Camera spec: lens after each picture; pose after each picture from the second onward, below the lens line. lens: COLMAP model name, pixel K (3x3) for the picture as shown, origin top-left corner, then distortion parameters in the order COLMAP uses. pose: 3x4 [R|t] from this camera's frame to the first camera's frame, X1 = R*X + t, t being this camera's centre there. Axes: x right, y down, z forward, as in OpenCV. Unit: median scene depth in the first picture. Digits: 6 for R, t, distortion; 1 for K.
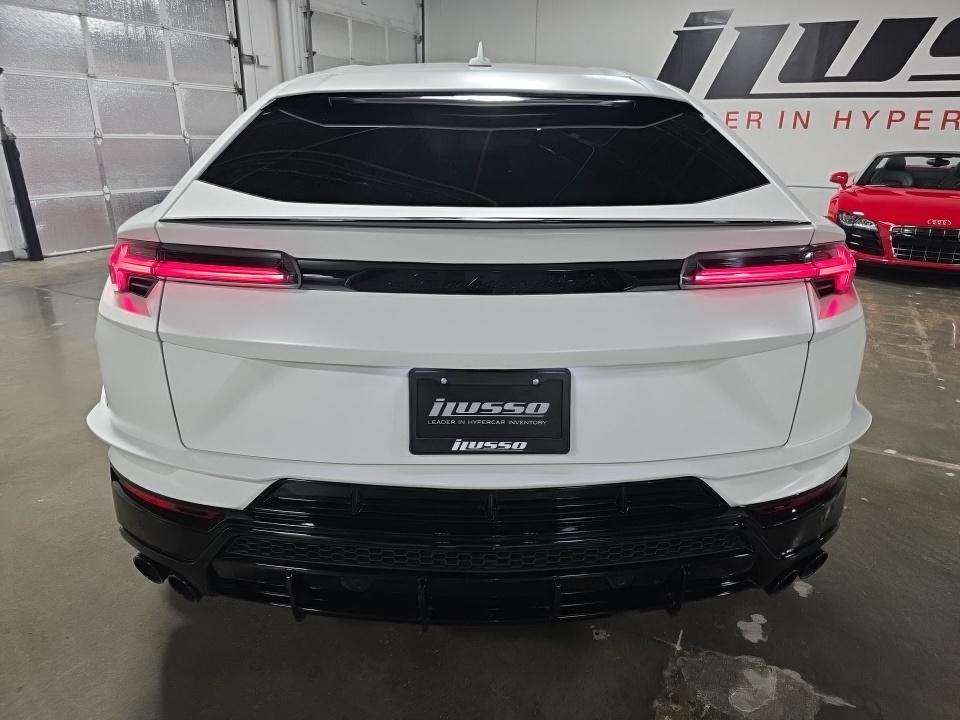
lens RADIAL K [[641.6, 0, 478.8], [0, 641.6, 365.1], [0, 0, 1]] dist [0.002647, -0.010817]
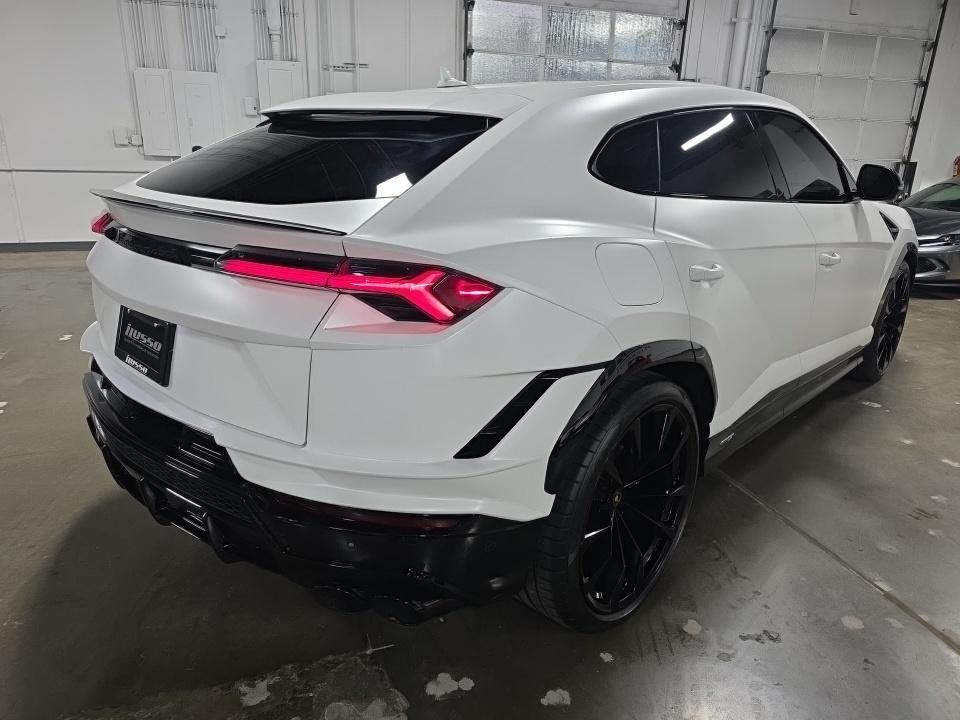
lens RADIAL K [[641.6, 0, 477.8], [0, 641.6, 359.9], [0, 0, 1]] dist [0.002647, -0.010817]
pose [[0.708106, 0.225626, -0.669088, 0.253805], [-0.250656, 0.966181, 0.060537, -0.026568], [0.660119, 0.124844, 0.740714, 0.078656]]
